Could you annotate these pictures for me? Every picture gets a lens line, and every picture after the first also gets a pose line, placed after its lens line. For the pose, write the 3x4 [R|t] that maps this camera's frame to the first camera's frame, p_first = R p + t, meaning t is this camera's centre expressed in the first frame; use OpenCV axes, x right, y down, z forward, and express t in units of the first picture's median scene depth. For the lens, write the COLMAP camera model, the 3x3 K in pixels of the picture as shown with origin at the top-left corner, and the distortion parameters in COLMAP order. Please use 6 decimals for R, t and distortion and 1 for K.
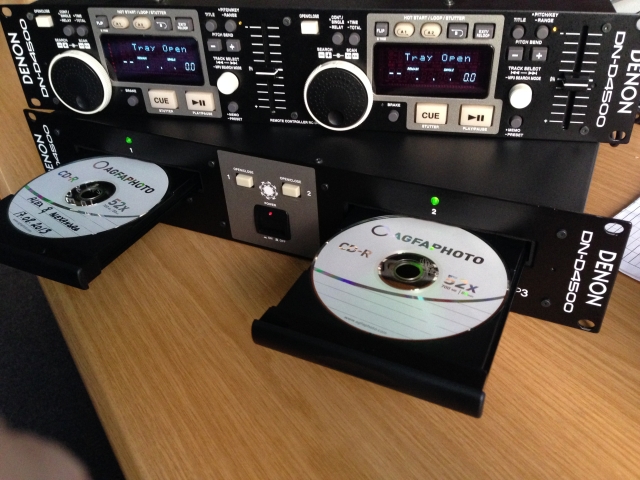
lens RADIAL K [[603.0, 0, 318.4], [0, 603.0, 239.5], [0, 0, 1]] dist [0.027346, 0.000000]
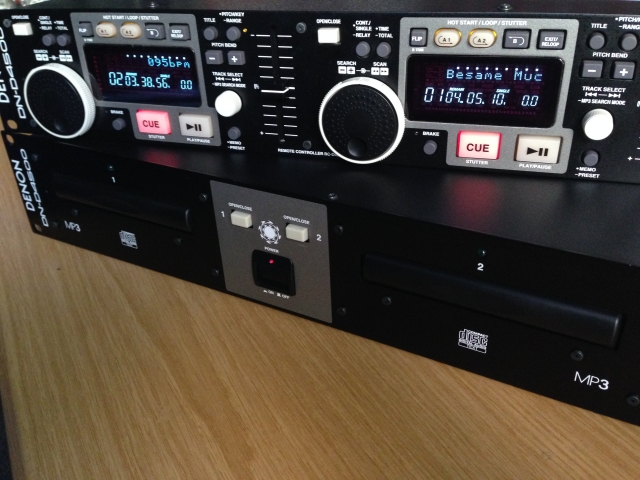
lens RADIAL K [[603.0, 0, 317.6], [0, 603.0, 239.7], [0, 0, 1]] dist [0.027346, 0.000000]
pose [[0.997731, 0.039023, -0.054873, 0.026515], [-0.043631, 0.995387, -0.085444, -0.009939], [0.051285, 0.087644, 0.994831, 0.226838]]
